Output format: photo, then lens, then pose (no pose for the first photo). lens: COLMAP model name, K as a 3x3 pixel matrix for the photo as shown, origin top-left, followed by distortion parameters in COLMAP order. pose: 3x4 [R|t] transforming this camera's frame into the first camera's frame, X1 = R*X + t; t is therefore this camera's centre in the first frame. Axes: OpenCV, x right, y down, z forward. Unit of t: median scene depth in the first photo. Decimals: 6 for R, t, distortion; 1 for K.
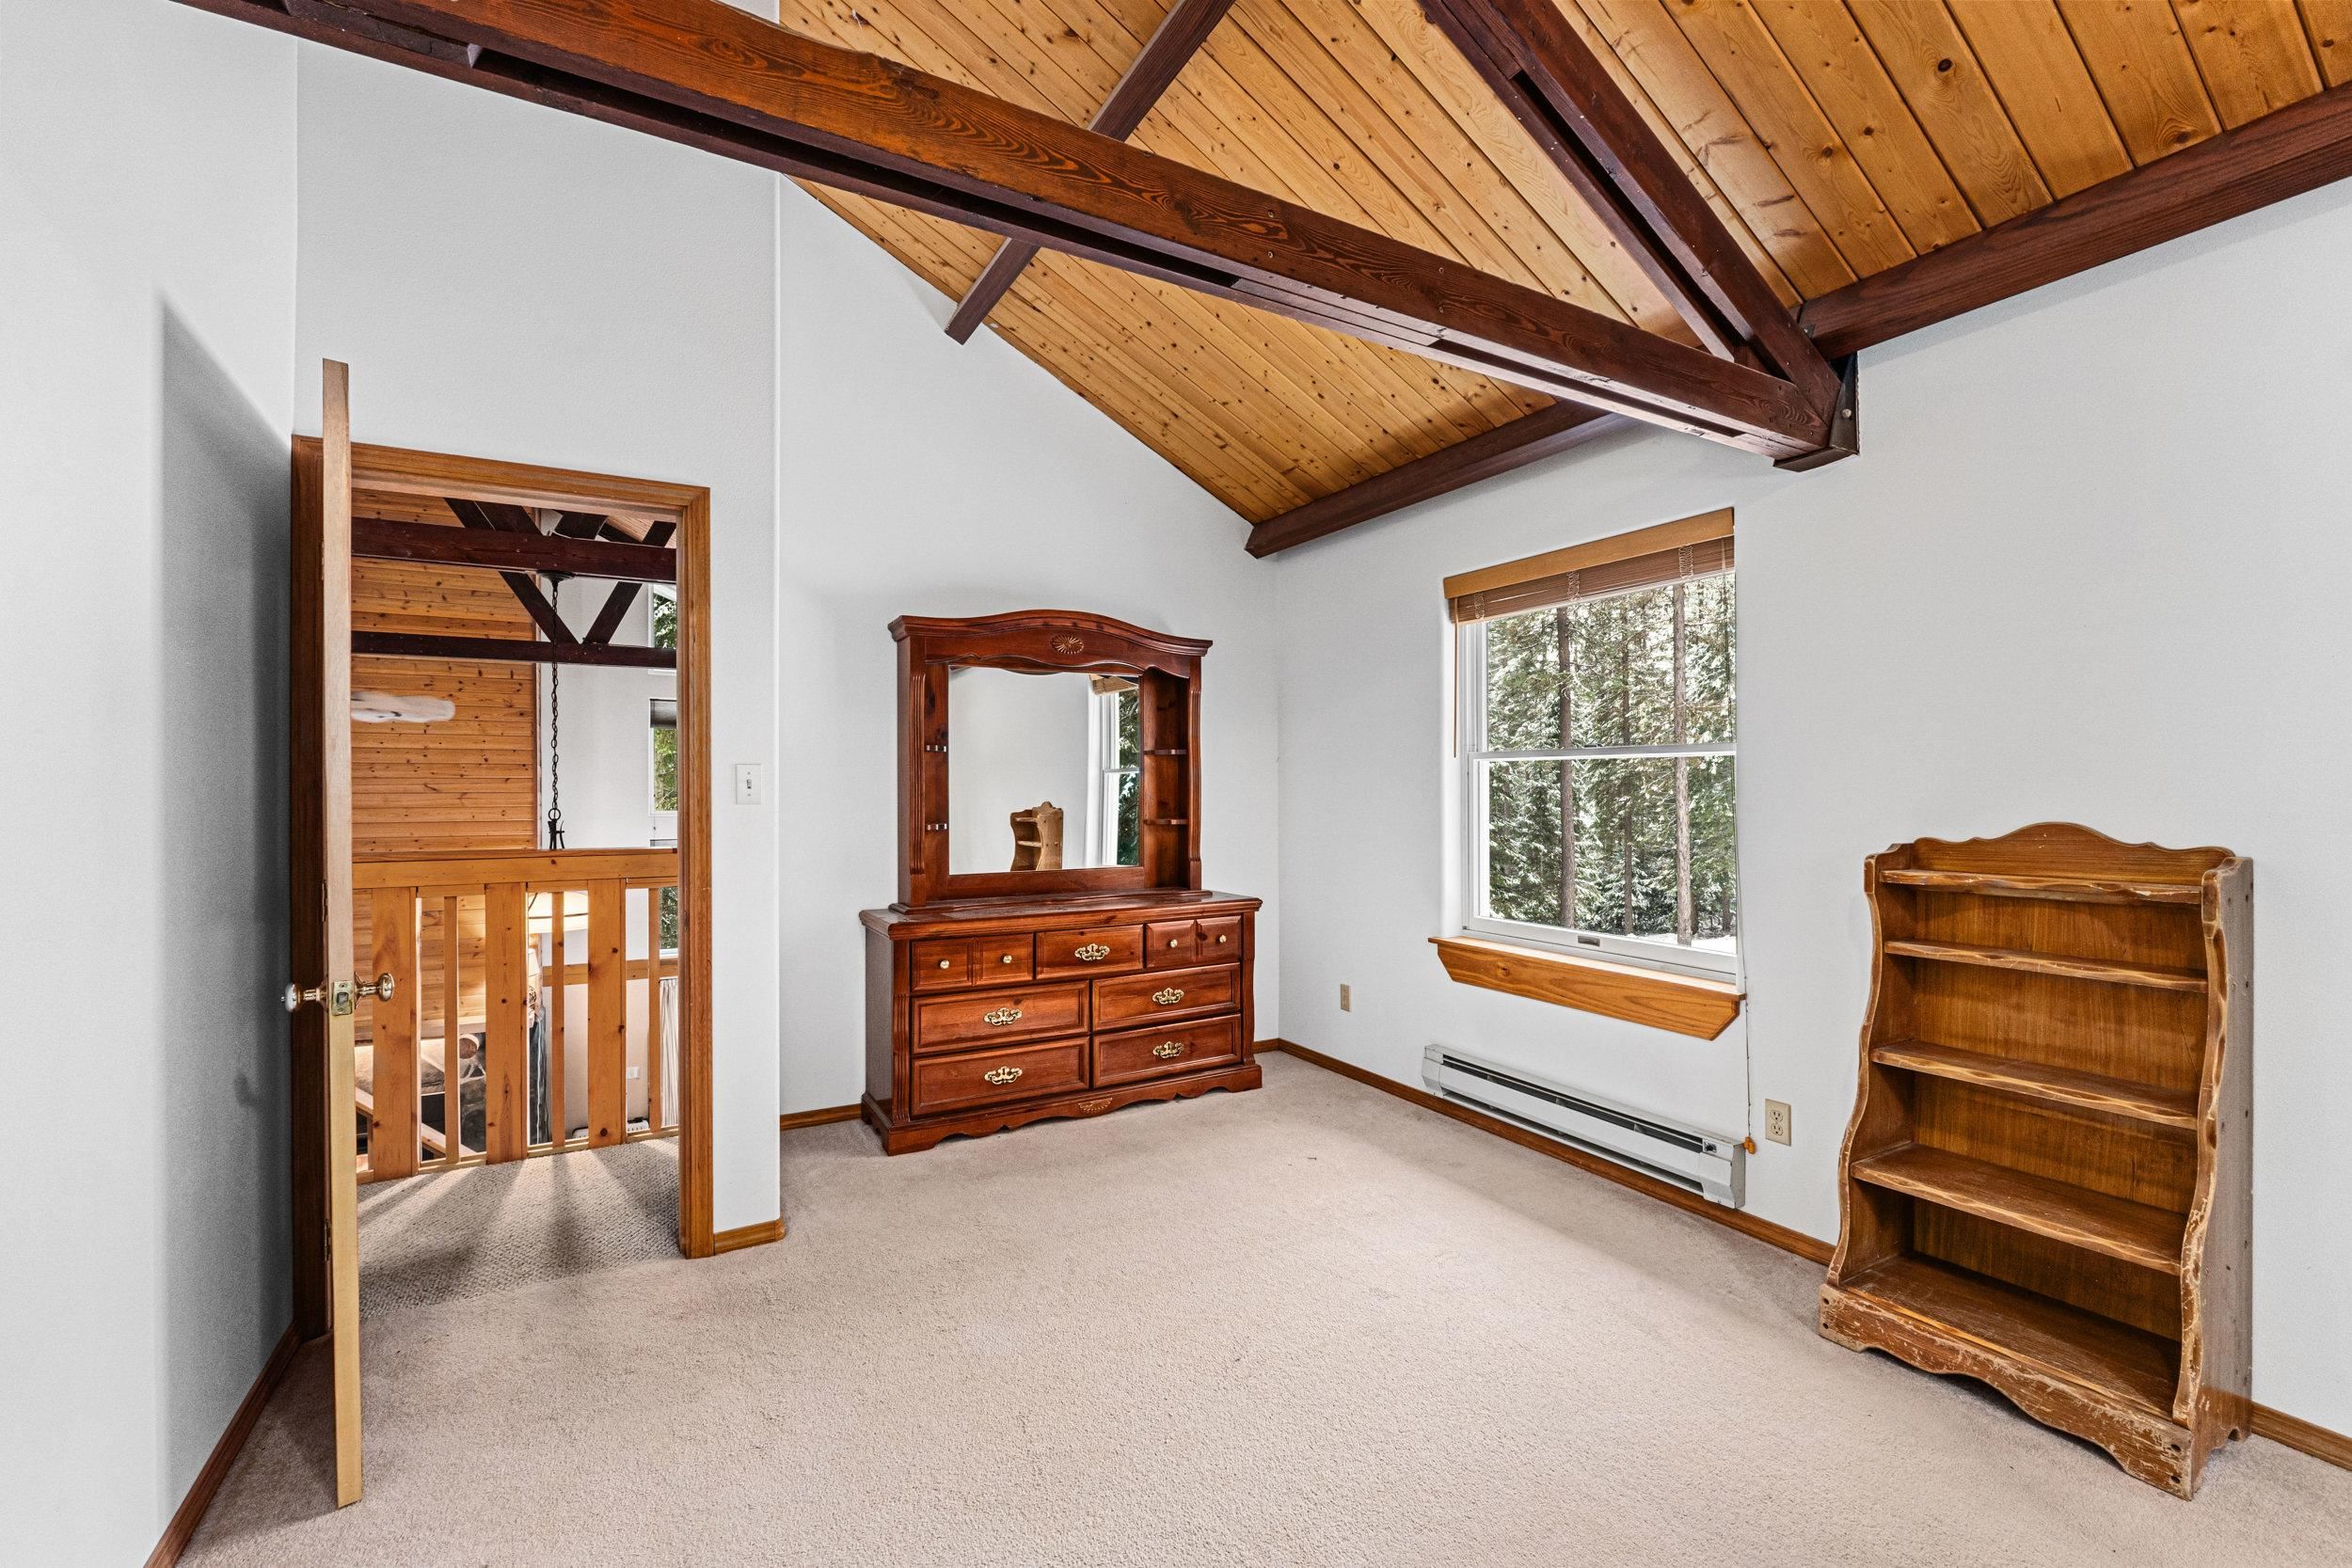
lens RADIAL K [[995.3, 0, 1168.9], [0, 995.3, 797.0], [0, 0, 1]] dist [-0.002646, -0.000660]
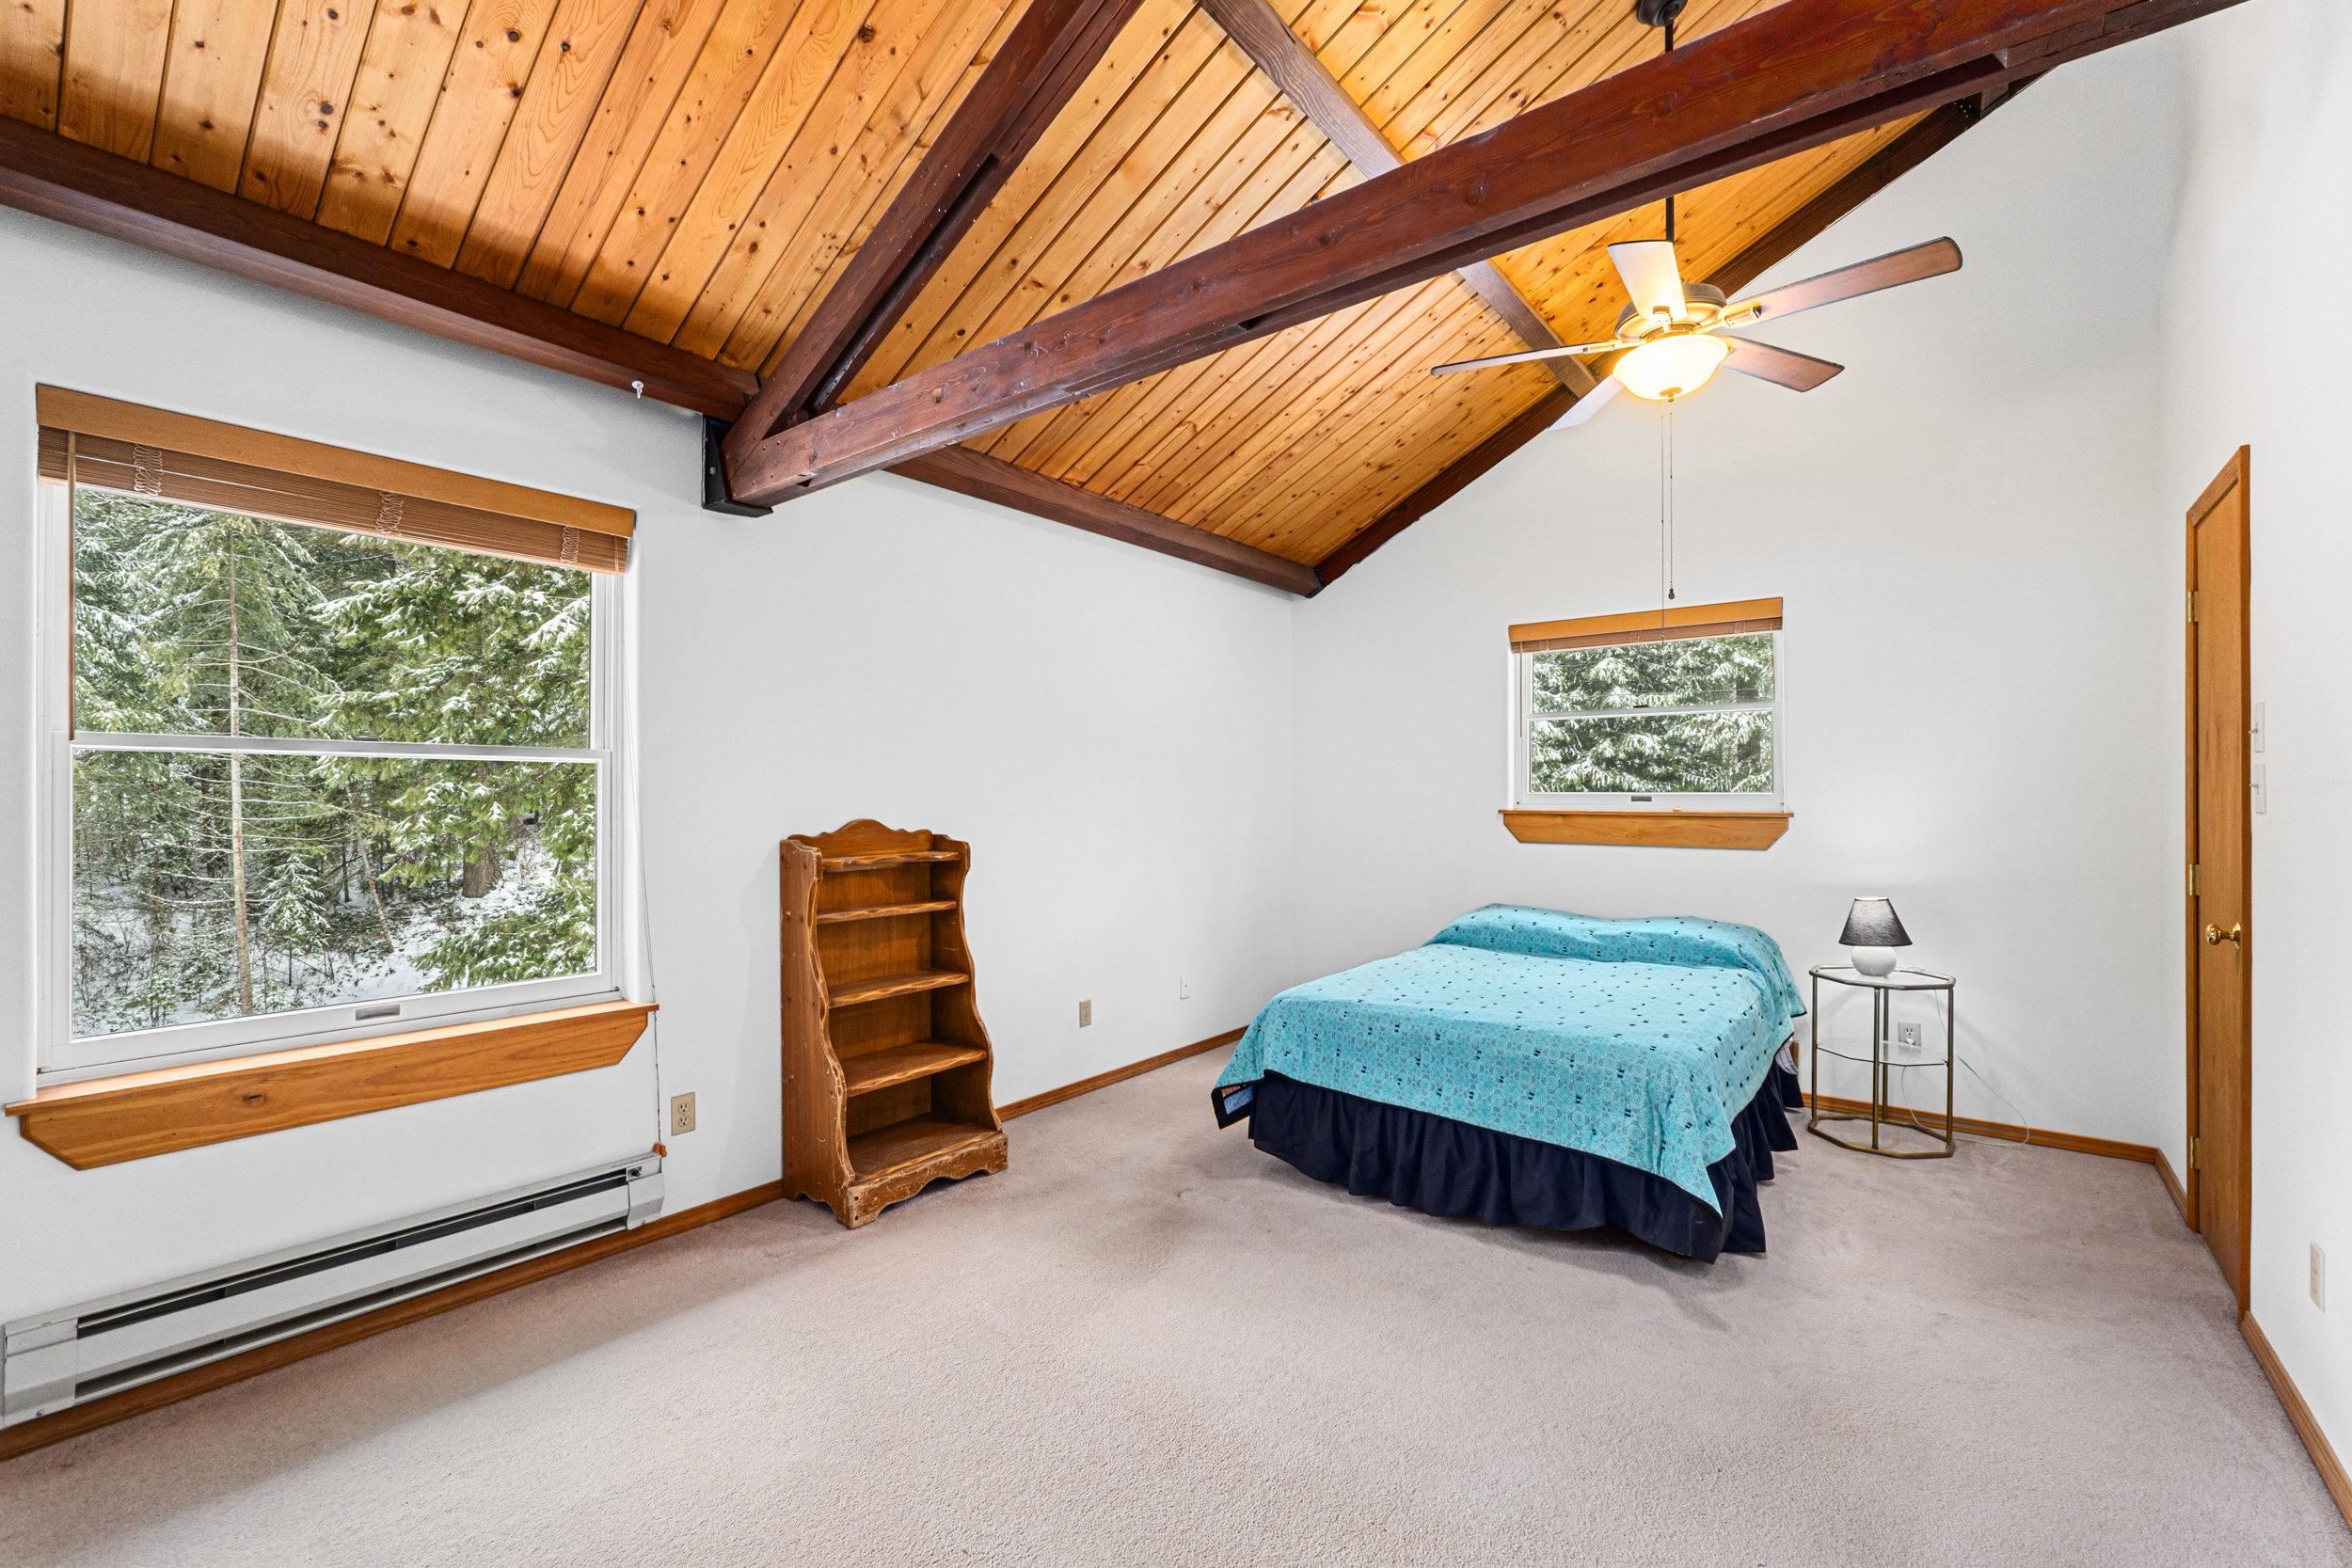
lens RADIAL K [[995.3, 0, 1168.9], [0, 995.3, 797.0], [0, 0, 1]] dist [-0.002646, -0.000660]
pose [[-0.377278, -0.001935, 0.926098, -0.662714], [0.009515, 0.999937, 0.005966, -0.012760], [-0.926051, 0.011063, -0.377236, 1.086668]]
